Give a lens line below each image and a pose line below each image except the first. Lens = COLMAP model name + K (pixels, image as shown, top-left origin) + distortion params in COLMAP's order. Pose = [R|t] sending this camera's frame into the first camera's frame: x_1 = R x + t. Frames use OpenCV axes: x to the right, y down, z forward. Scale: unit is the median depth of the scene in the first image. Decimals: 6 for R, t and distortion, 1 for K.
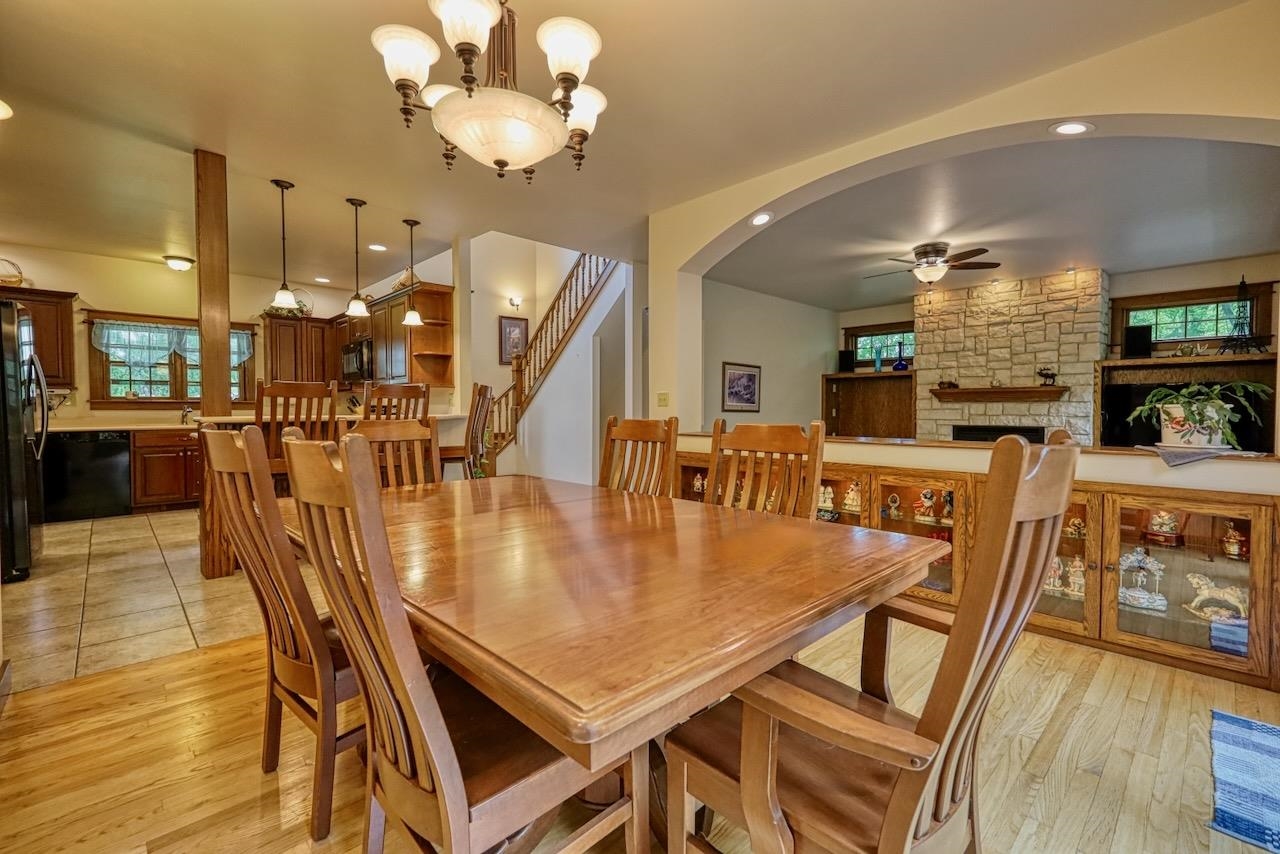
lens RADIAL K [[555.1, 0, 644.5], [0, 555.1, 422.7], [0, 0, 1]] dist [0.004141, -0.000564]
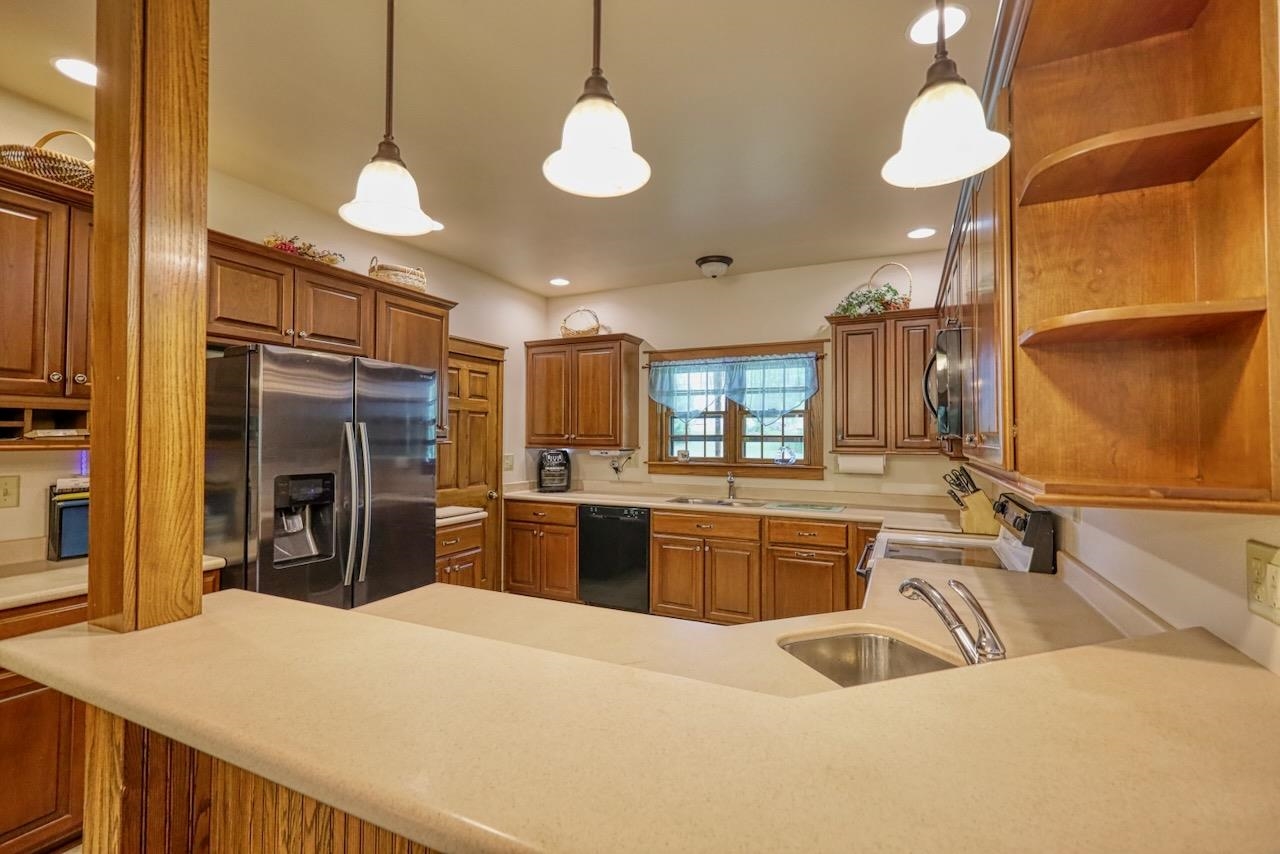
lens RADIAL K [[555.1, 0, 646.3], [0, 555.1, 425.0], [0, 0, 1]] dist [0.004141, -0.000564]
pose [[0.365433, -0.015864, -0.930702, -0.207926], [-0.027549, 0.999232, -0.027849, -0.062409], [0.930430, 0.035817, 0.364716, 0.609955]]
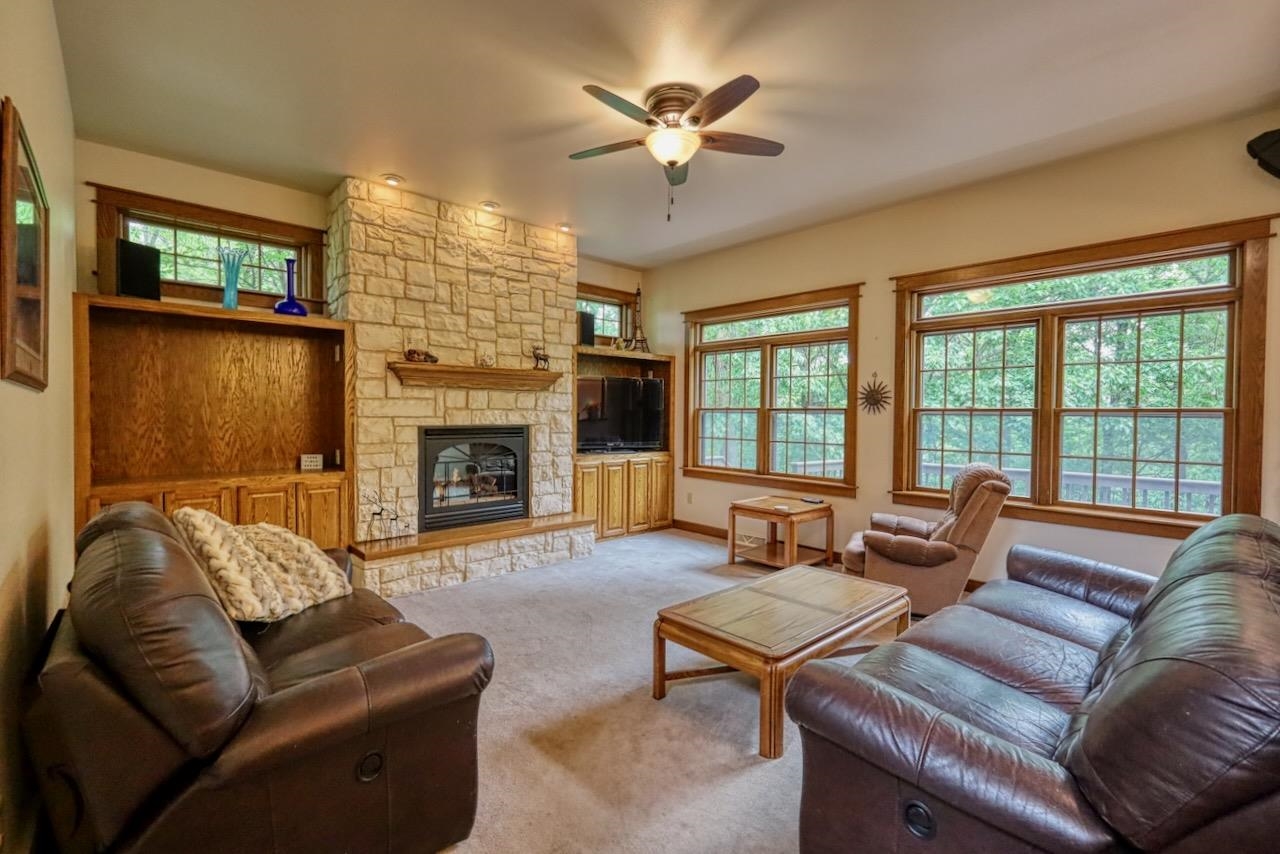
lens RADIAL K [[555.1, 0, 638.3], [0, 555.1, 424.4], [0, 0, 1]] dist [0.004141, -0.000564]
pose [[0.030667, -0.023009, 0.999265, -0.029435], [0.014444, 0.999641, 0.022575, -0.008007], [-0.999425, 0.013741, 0.030989, 0.841867]]
